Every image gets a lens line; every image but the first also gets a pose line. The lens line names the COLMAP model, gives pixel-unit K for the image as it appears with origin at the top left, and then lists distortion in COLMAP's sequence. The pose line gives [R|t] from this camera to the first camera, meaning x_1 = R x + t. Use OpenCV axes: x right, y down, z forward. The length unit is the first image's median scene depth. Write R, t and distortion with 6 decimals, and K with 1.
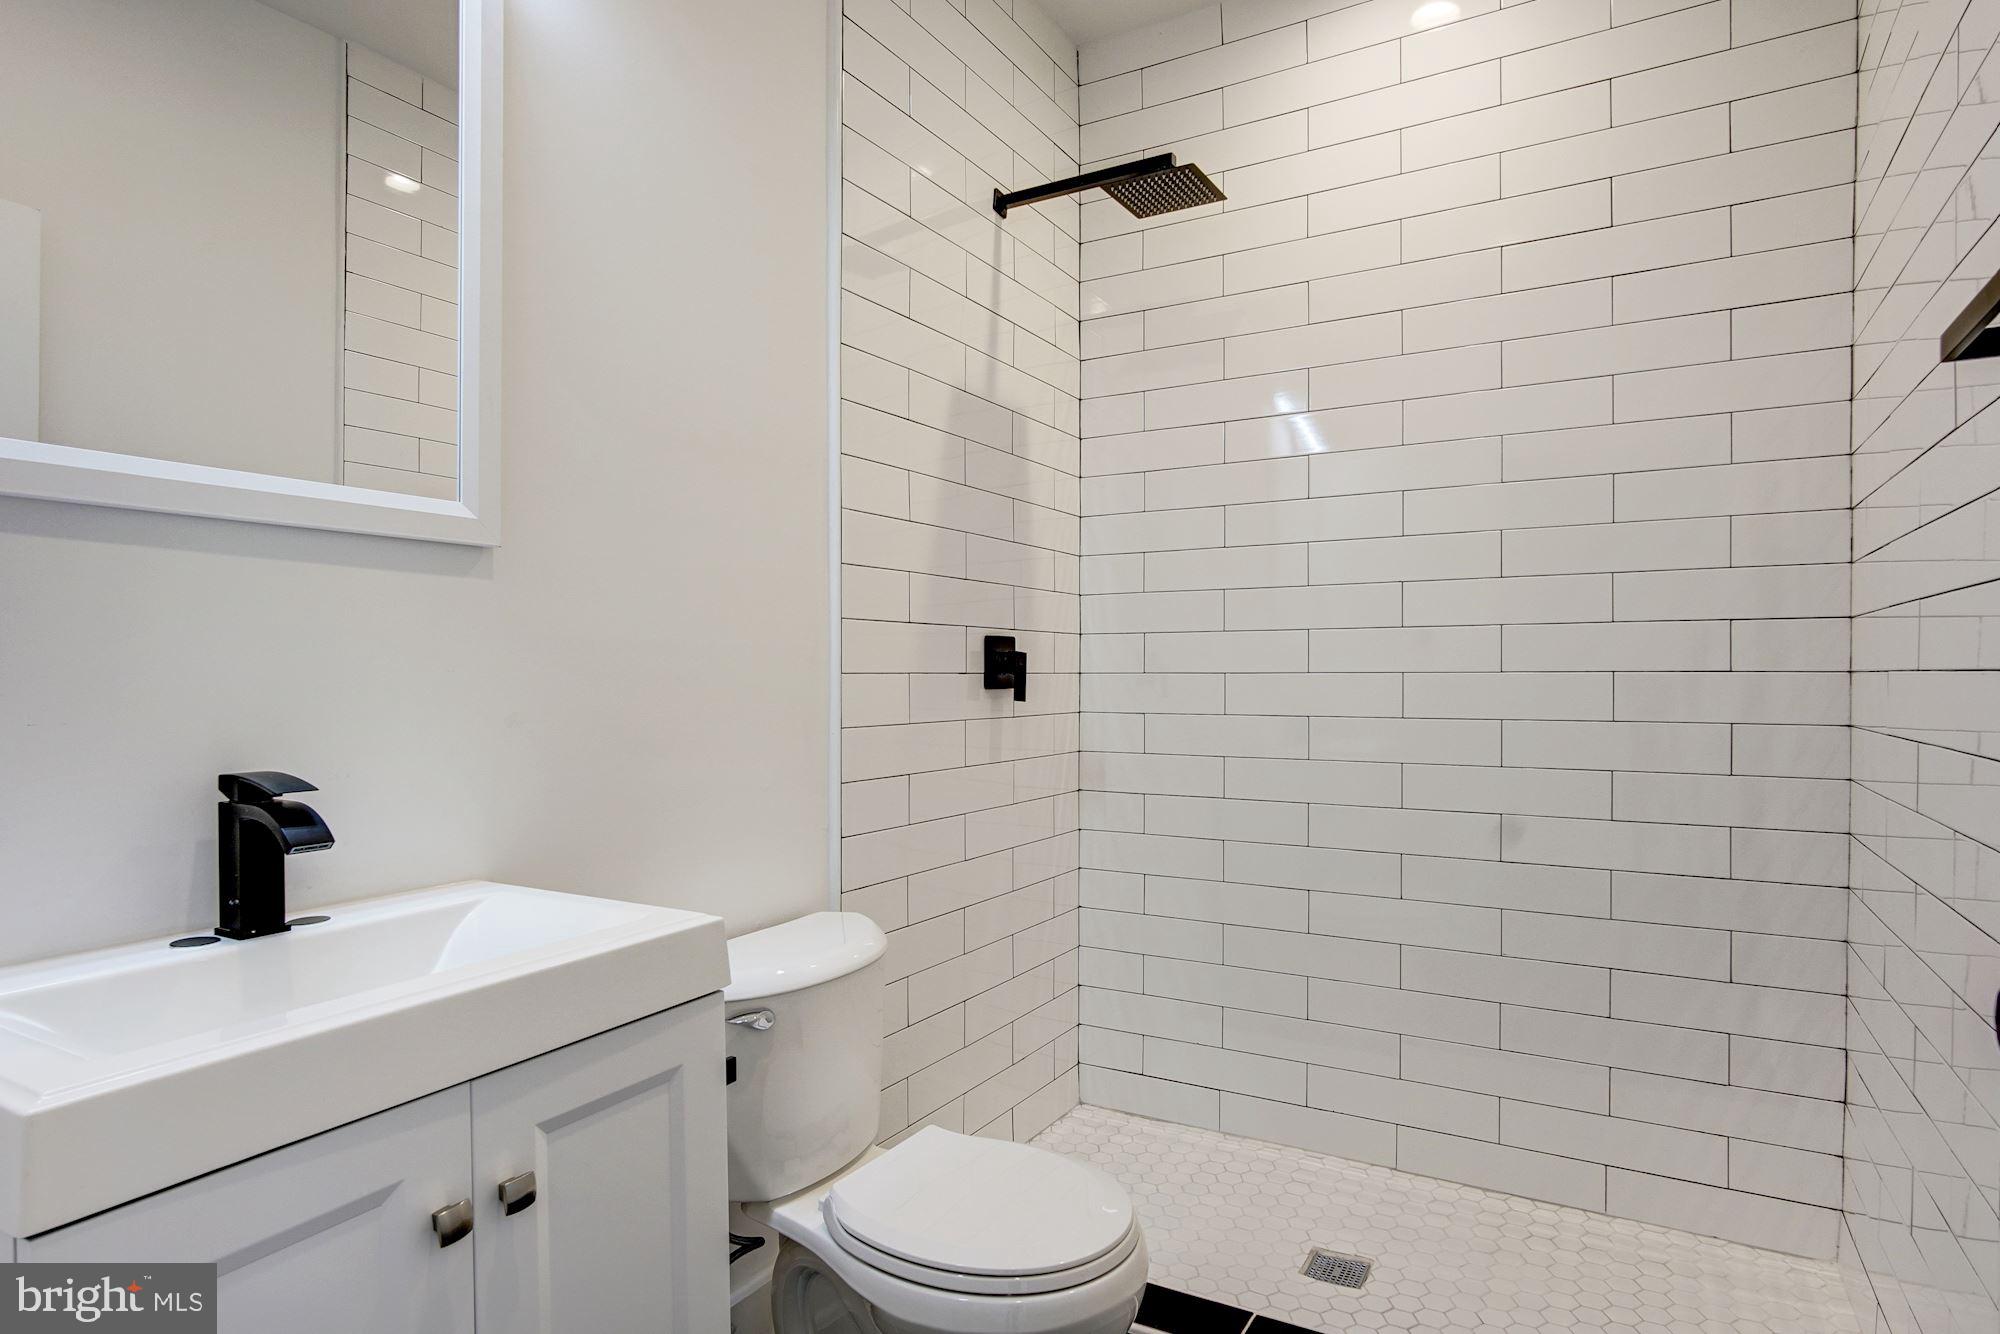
lens RADIAL K [[1085.9, 0, 1000.0], [0, 1085.9, 667.0], [0, 0, 1]] dist [-0.000878, 0.002199]
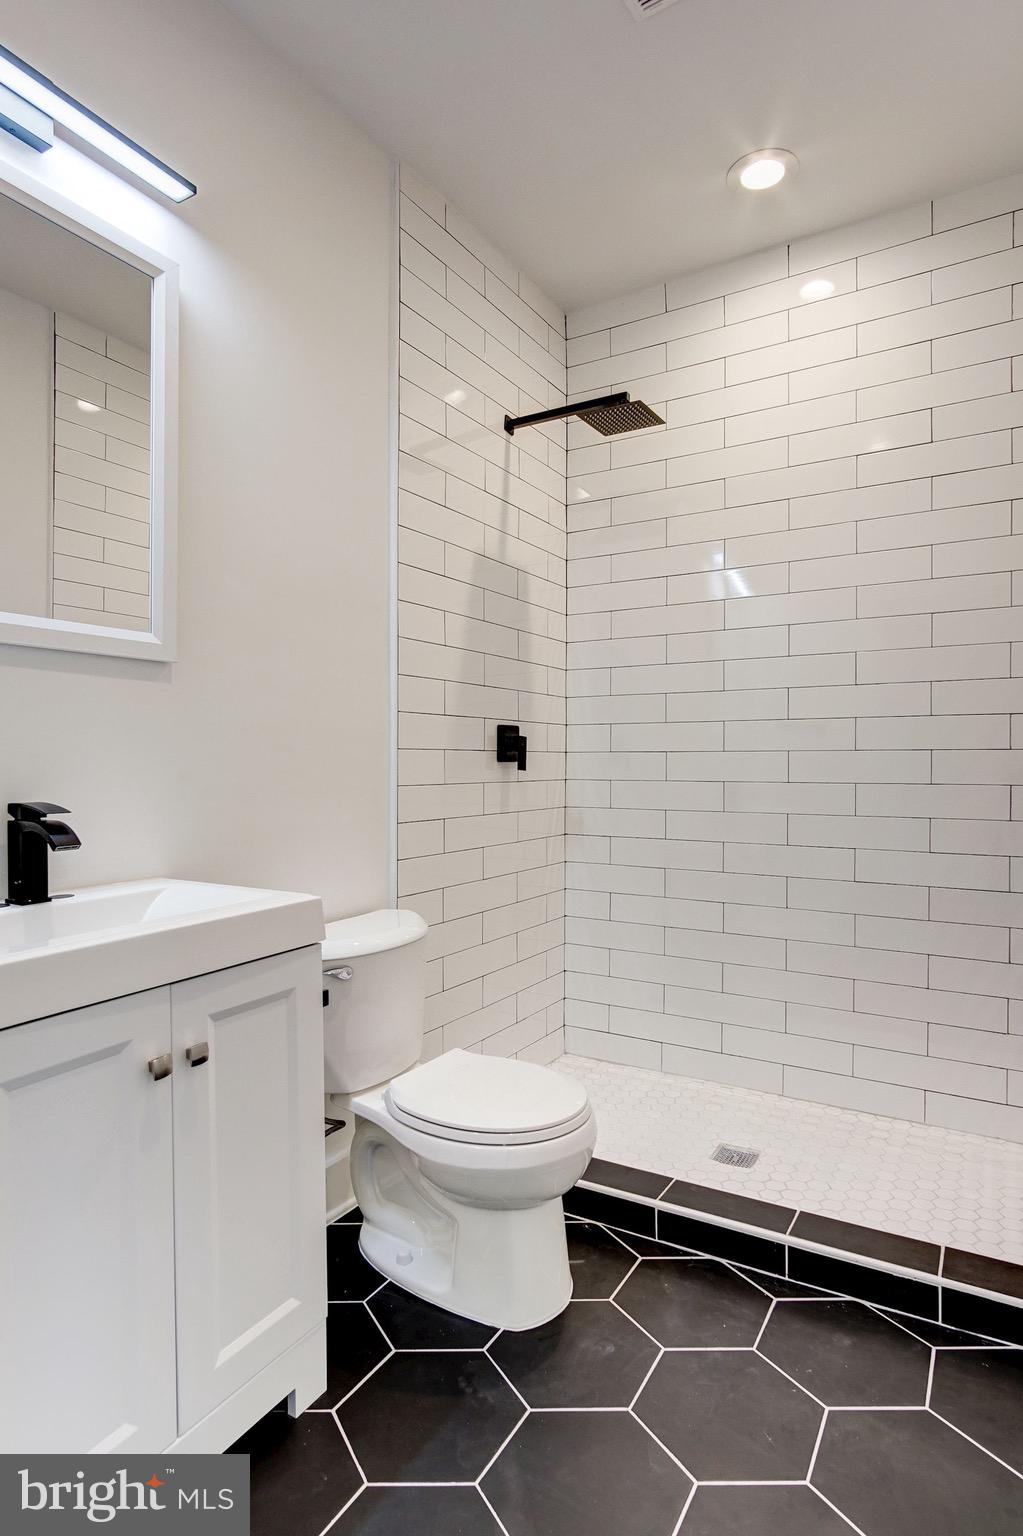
lens RADIAL K [[835.2, 0, 518.0], [0, 835.2, 755.9], [0, 0, 1]] dist [-0.001062, 0.000230]
pose [[0.999980, 0.001194, -0.006177, 0.020595], [-0.001211, 0.999996, -0.002736, 0.015805], [0.006174, 0.002744, 0.999977, -0.114595]]
